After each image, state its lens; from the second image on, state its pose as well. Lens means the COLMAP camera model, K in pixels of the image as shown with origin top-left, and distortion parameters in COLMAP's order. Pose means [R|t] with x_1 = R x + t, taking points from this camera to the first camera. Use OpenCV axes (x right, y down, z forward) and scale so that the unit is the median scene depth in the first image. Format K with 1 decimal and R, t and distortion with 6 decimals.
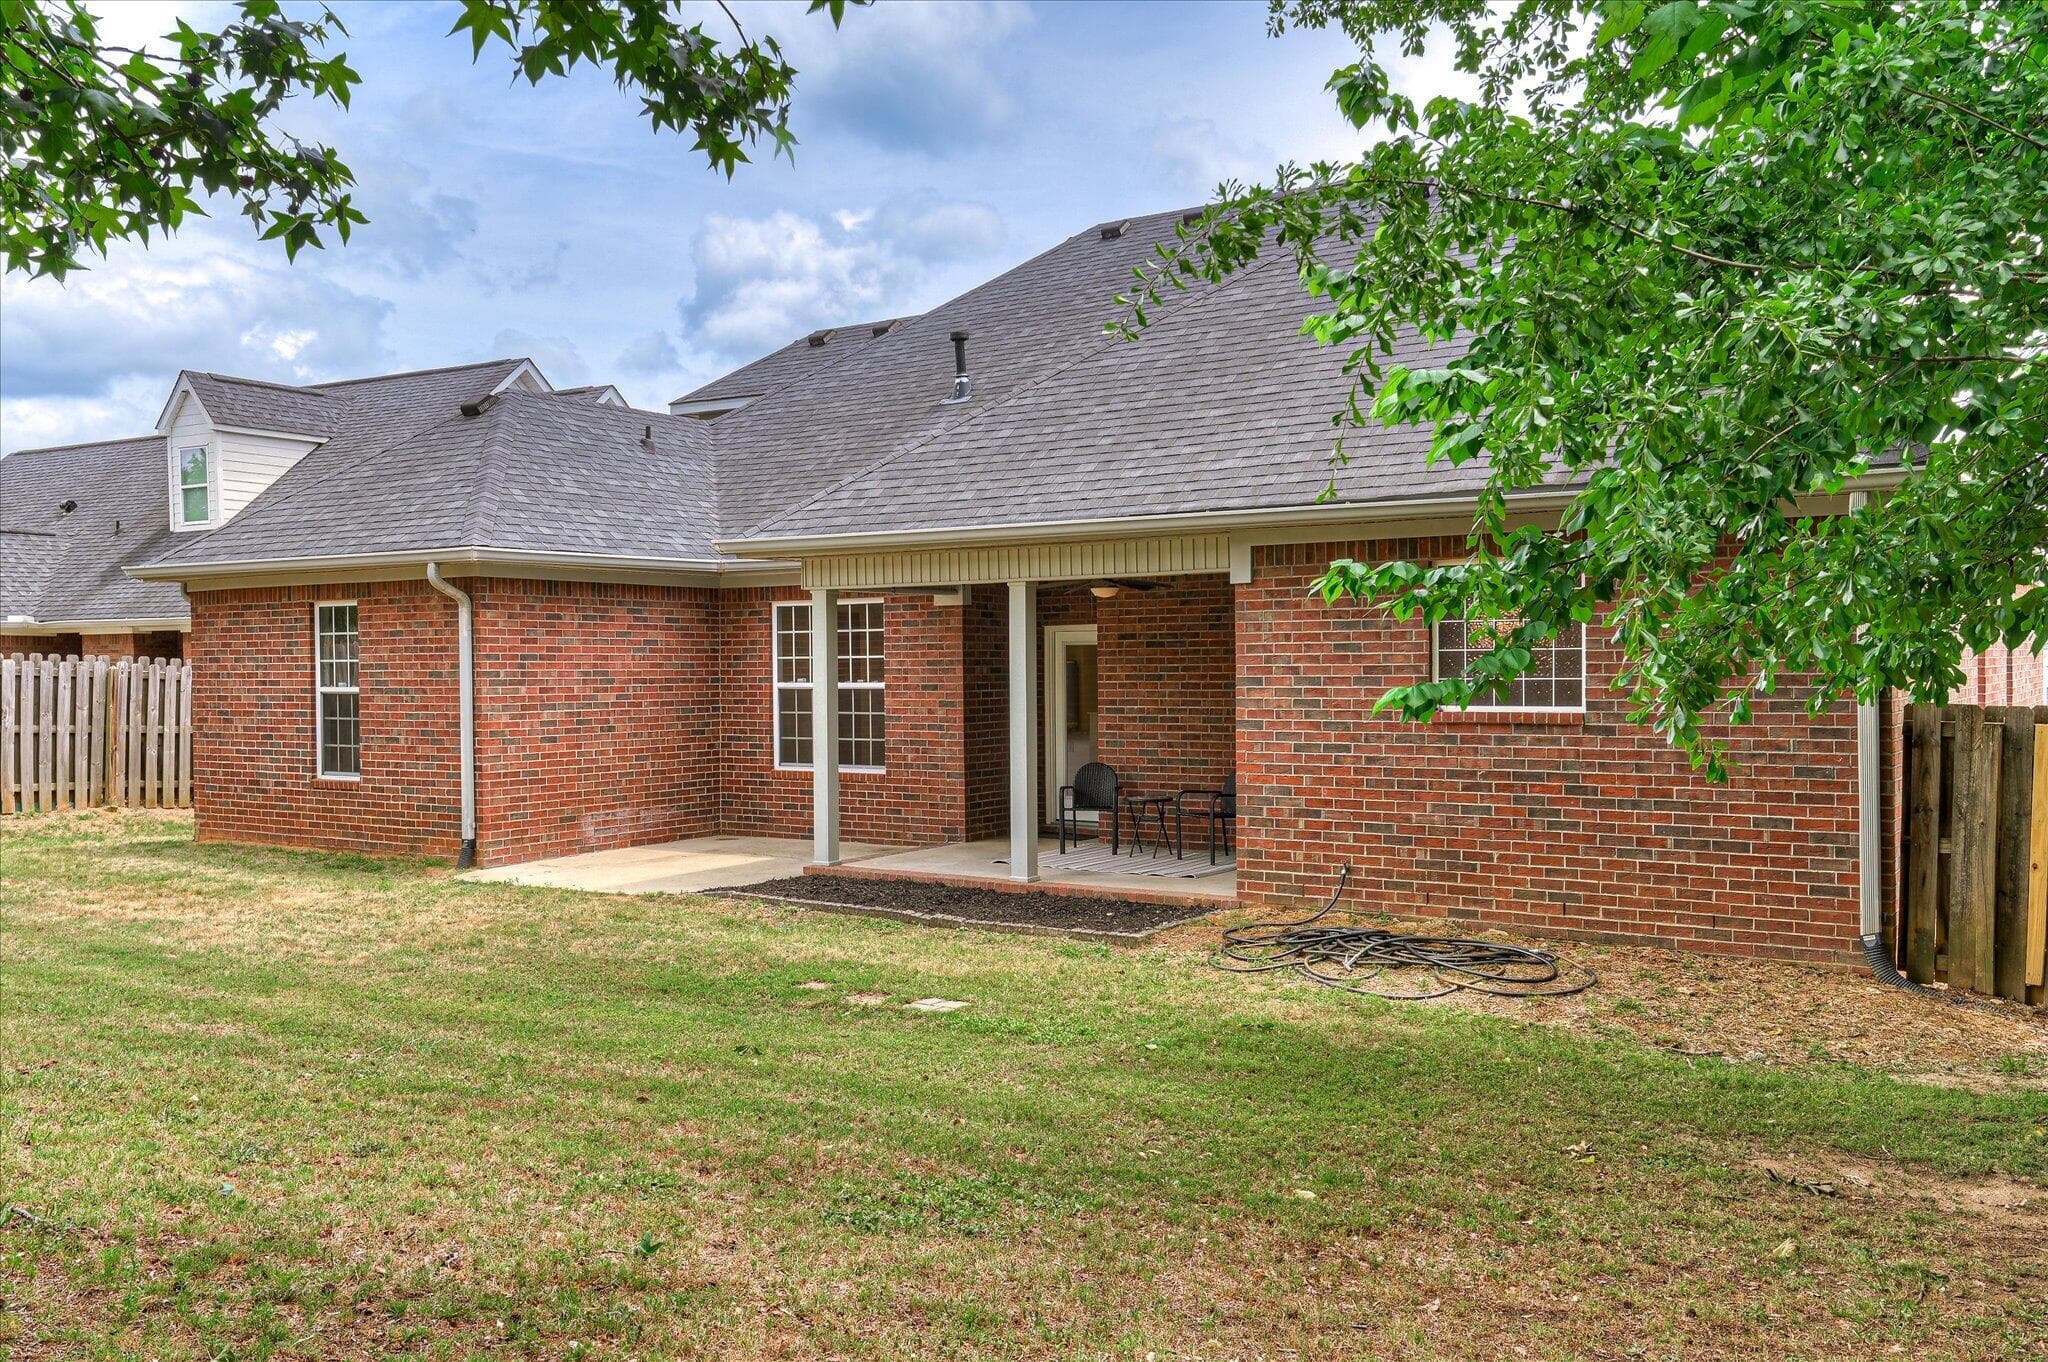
lens RADIAL K [[1709.4, 0, 1024.0], [0, 1709.4, 681.0], [0, 0, 1]] dist [0.032107, 0.002159]
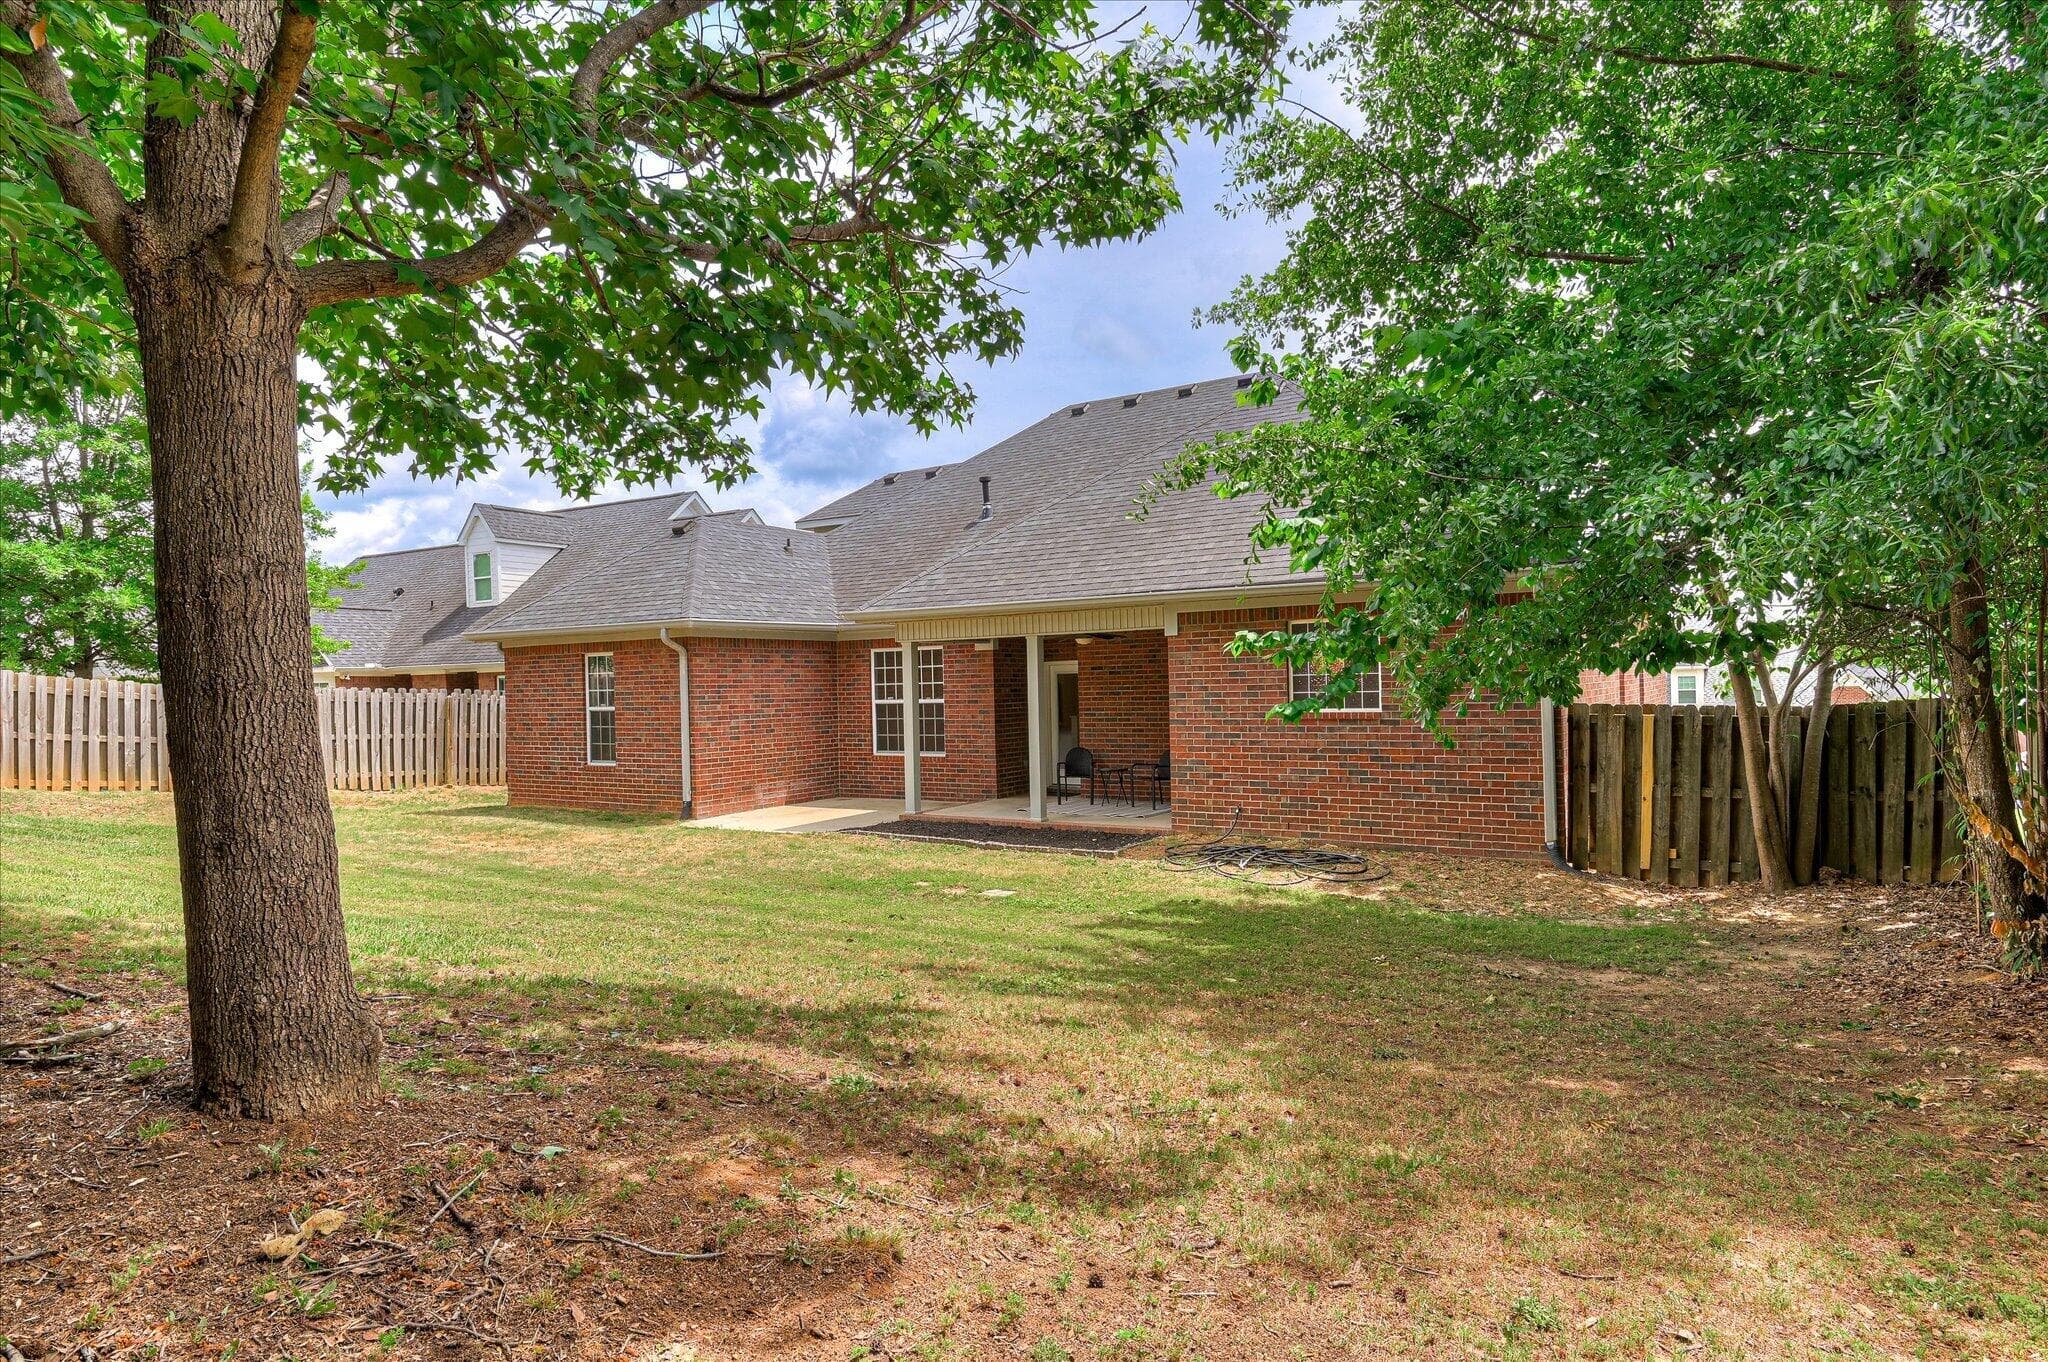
lens RADIAL K [[1152.8, 0, 1024.0], [0, 1152.8, 681.0], [0, 0, 1]] dist [-0.000476, -0.001259]
pose [[0.999804, -0.014122, 0.013852, -0.029571], [0.014295, 0.999820, -0.012468, -0.002199], [-0.013674, 0.012664, 0.999826, -0.097319]]
